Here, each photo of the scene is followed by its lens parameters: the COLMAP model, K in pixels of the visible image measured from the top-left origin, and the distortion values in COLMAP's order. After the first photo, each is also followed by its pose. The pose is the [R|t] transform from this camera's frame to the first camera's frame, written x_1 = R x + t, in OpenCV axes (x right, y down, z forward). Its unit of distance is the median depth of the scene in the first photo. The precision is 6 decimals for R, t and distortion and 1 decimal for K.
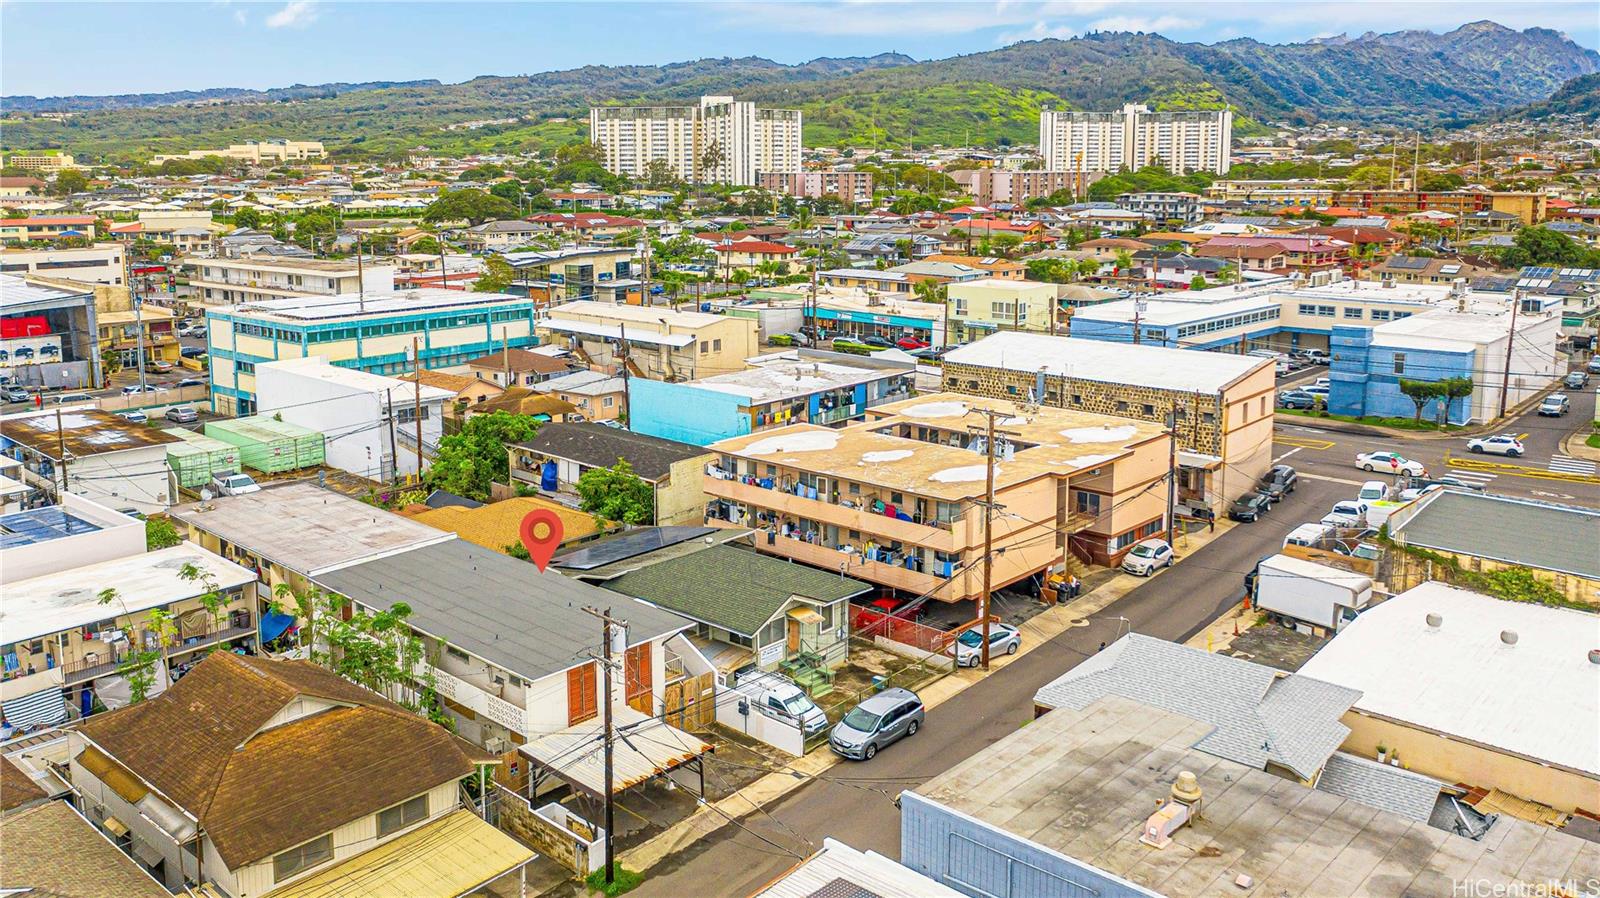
lens RADIAL K [[1284.9, 0, 800.0], [0, 1284.9, 449.0], [0, 0, 1]] dist [-0.011951, -0.006043]
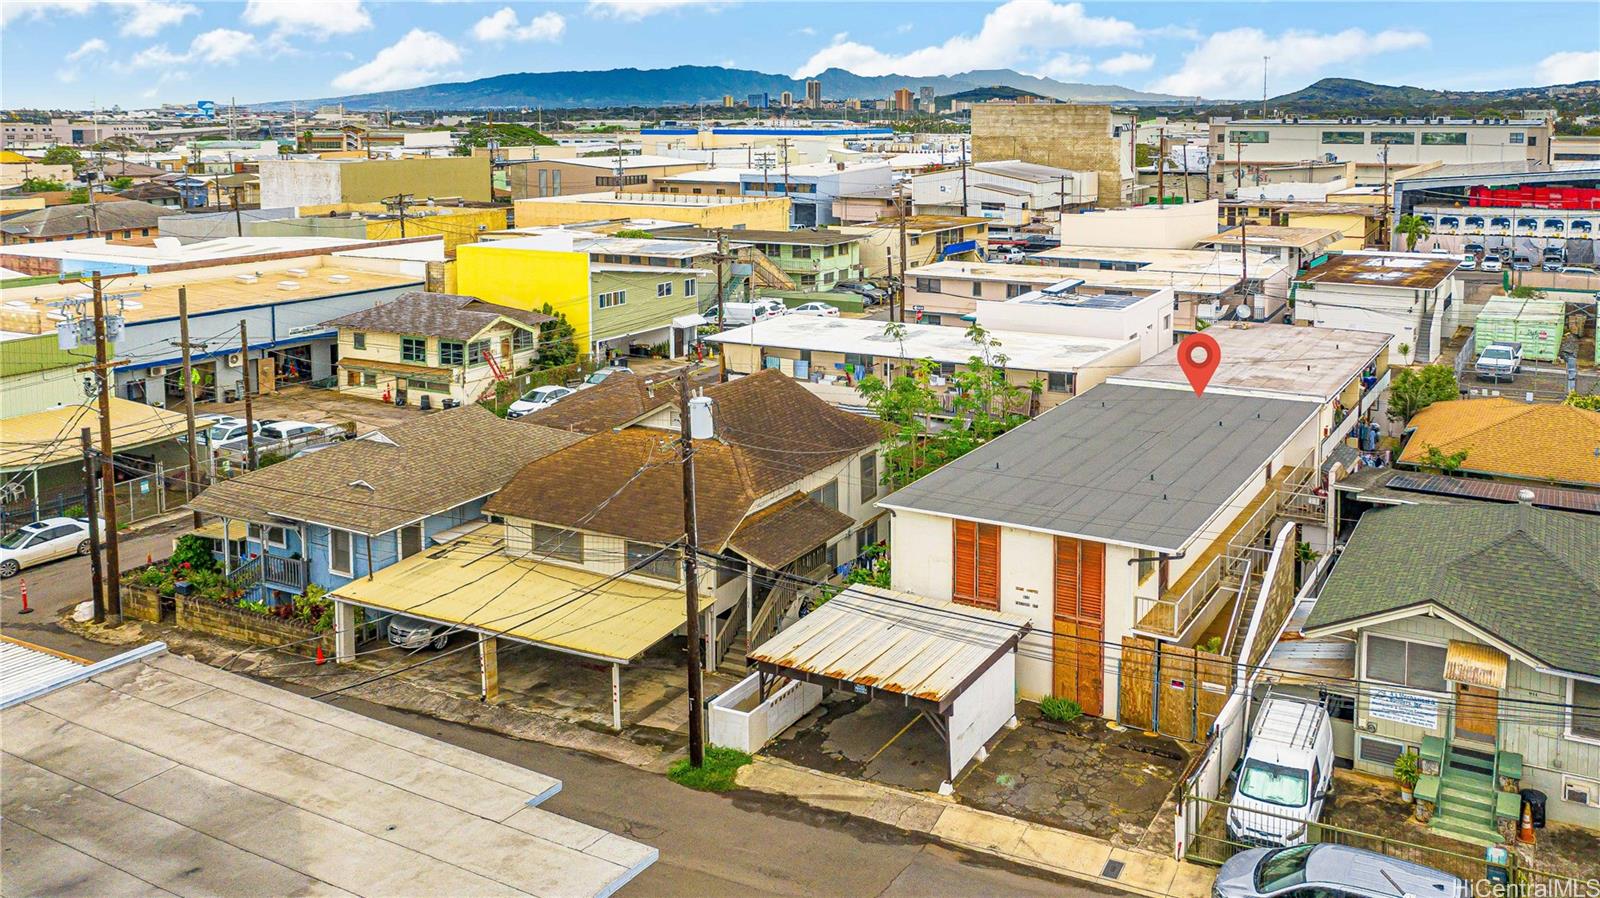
lens RADIAL K [[1284.9, 0, 800.0], [0, 1284.9, 449.0], [0, 0, 1]] dist [-0.011951, -0.006043]
pose [[0.202614, 0.242262, -0.948819, 0.431247], [-0.211329, 0.956901, 0.199198, 0.030134], [0.956184, 0.160152, 0.245079, 0.797240]]
